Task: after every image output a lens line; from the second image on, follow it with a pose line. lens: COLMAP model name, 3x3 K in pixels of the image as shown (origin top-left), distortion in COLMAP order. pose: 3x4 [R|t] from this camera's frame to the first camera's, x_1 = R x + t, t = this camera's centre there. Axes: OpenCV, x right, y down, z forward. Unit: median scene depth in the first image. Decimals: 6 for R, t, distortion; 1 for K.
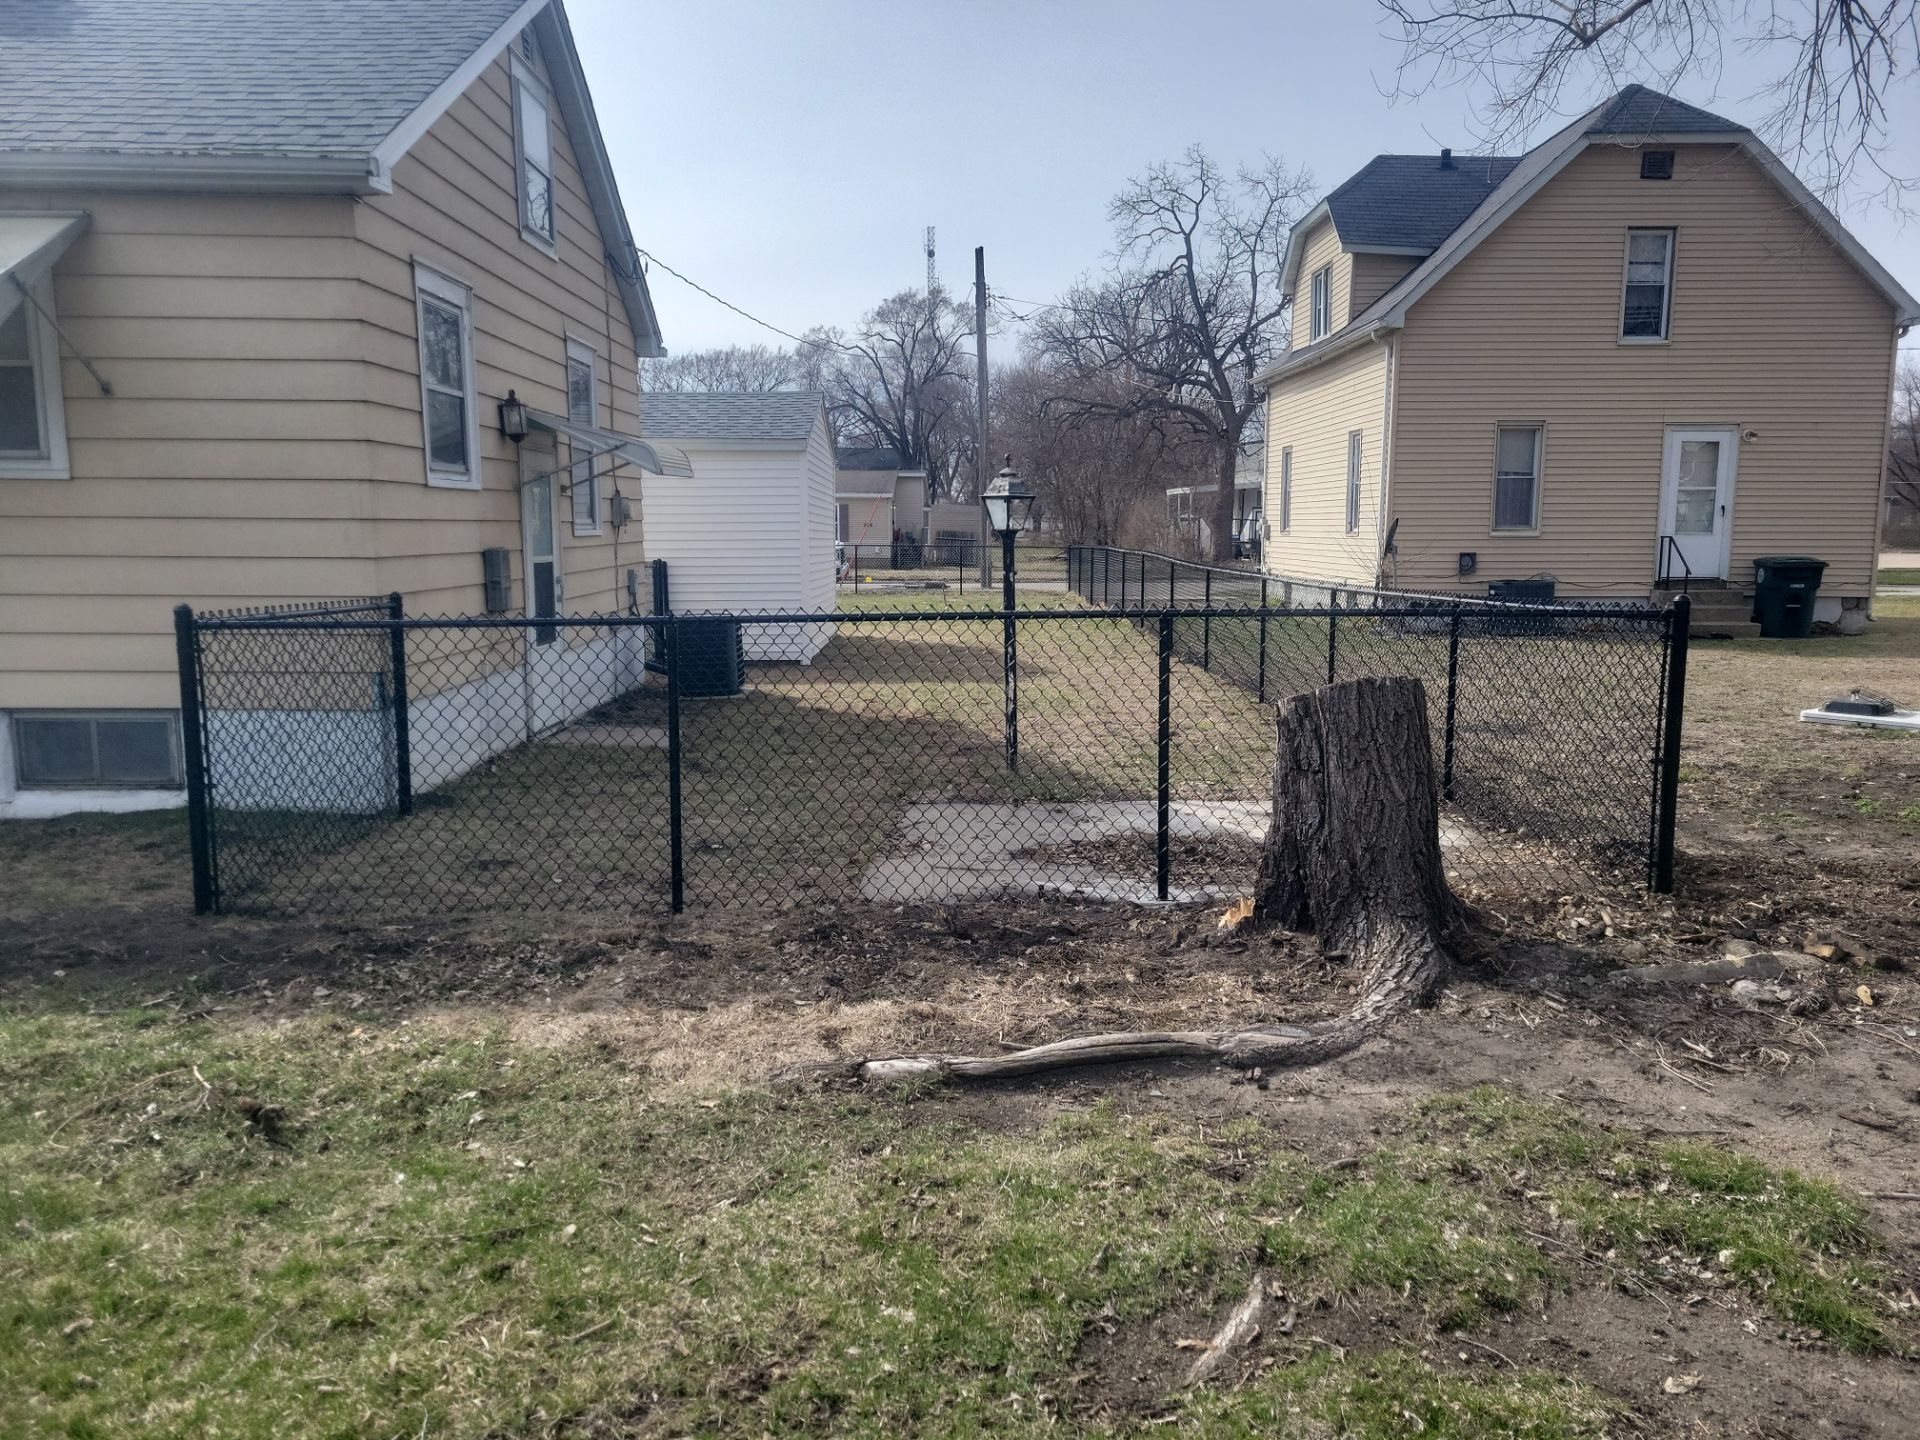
lens RADIAL K [[1433.9, 0, 960.1], [0, 1433.9, 719.3], [0, 0, 1]] dist [0.037690, -0.006226]
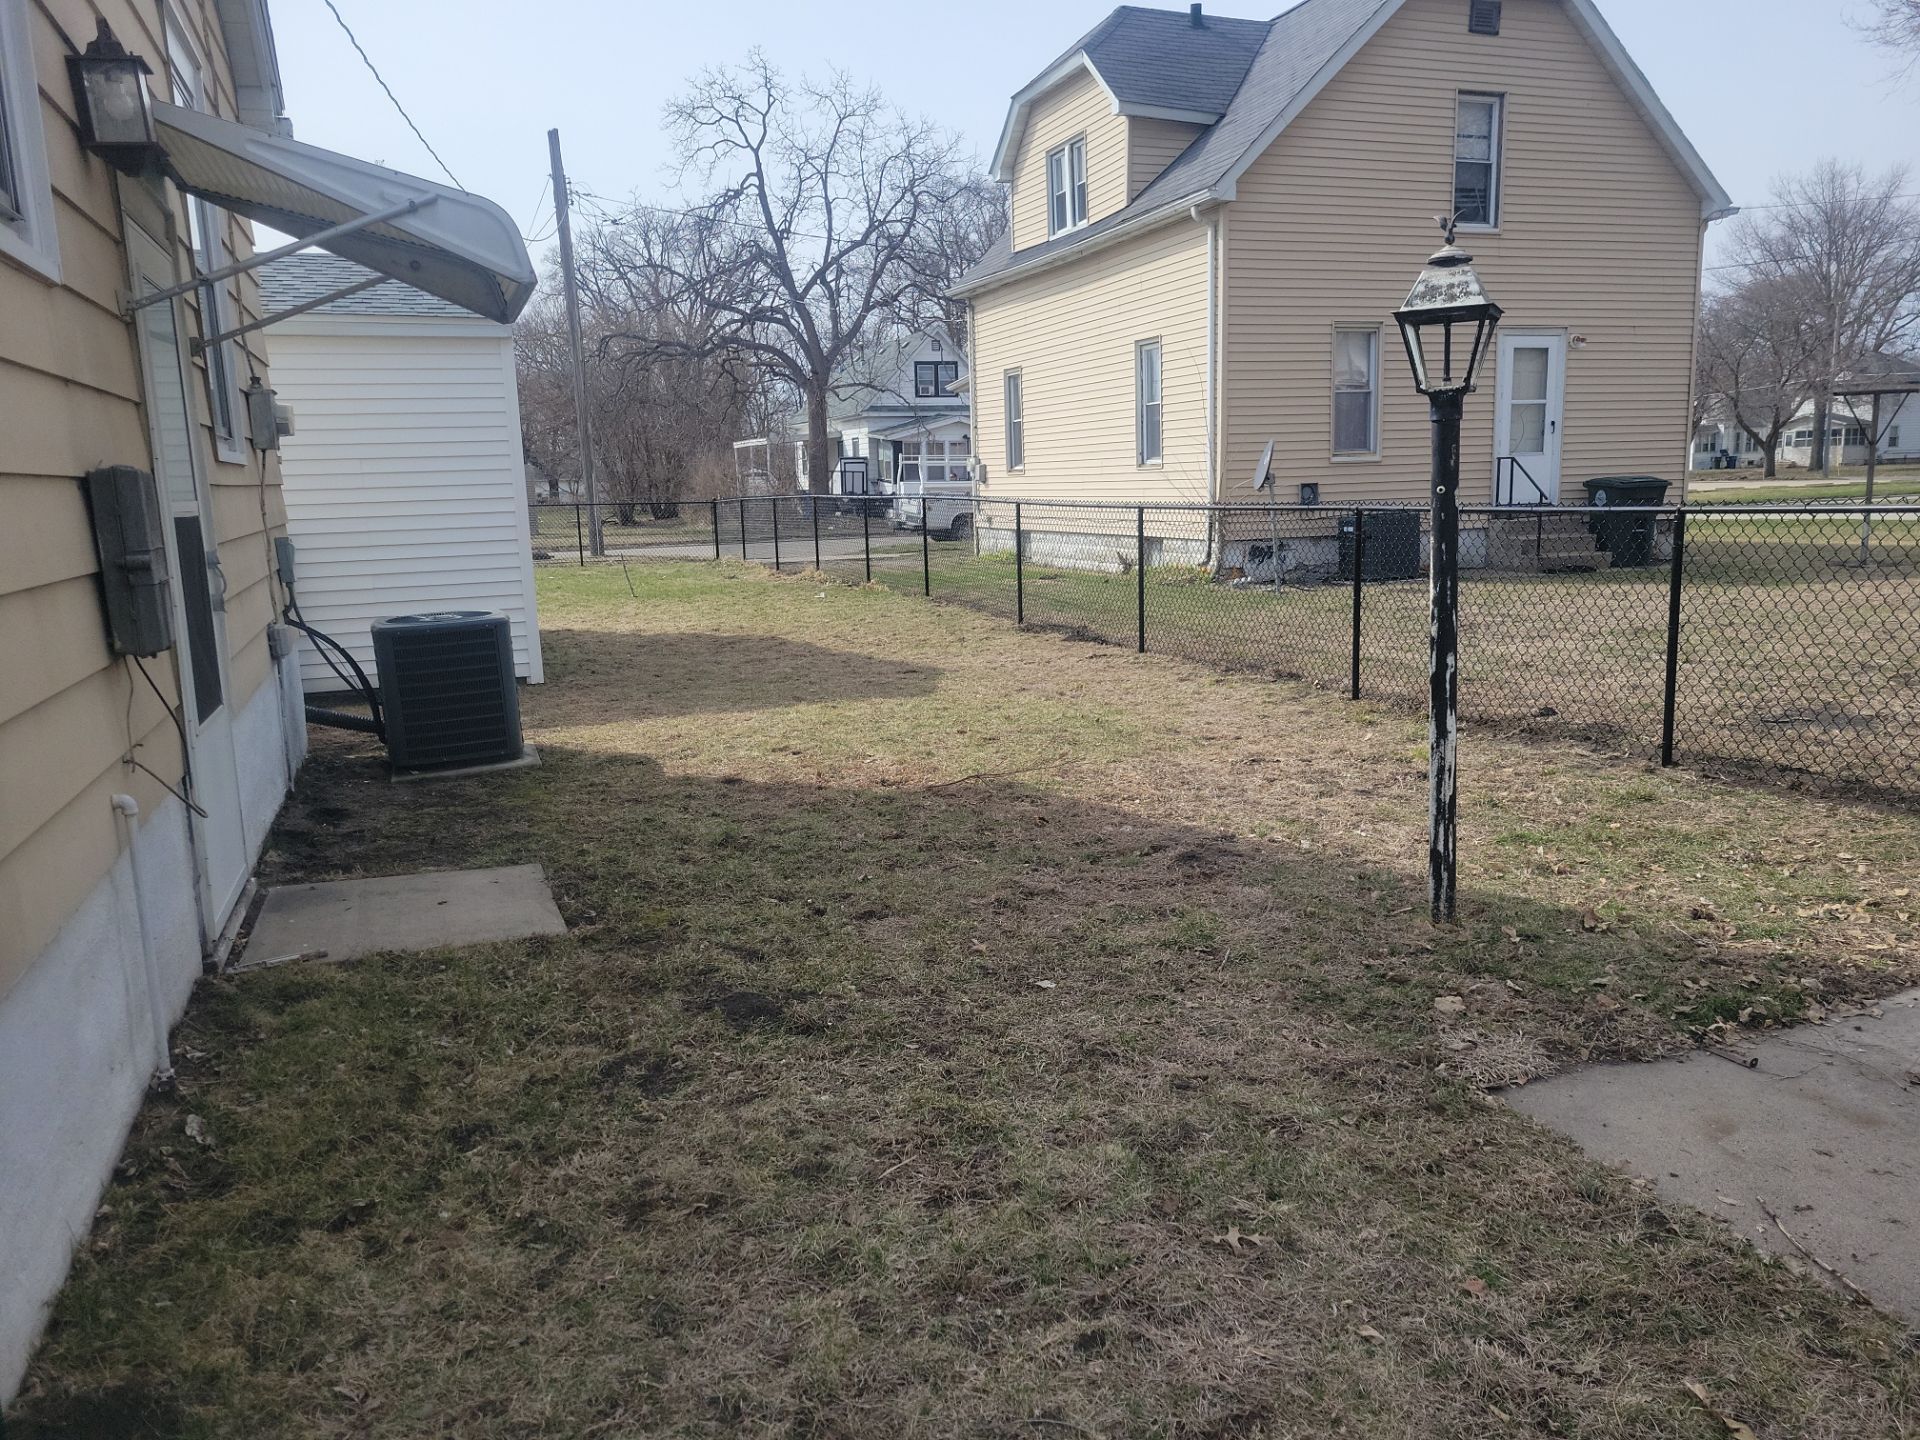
lens RADIAL K [[1433.9, 0, 962.7], [0, 1433.9, 725.1], [0, 0, 1]] dist [0.037690, -0.006226]
pose [[0.939538, -0.084846, 0.331766, -0.112430], [0.075150, 0.996289, 0.041972, -0.025258], [-0.334096, -0.014502, 0.942427, 0.269595]]
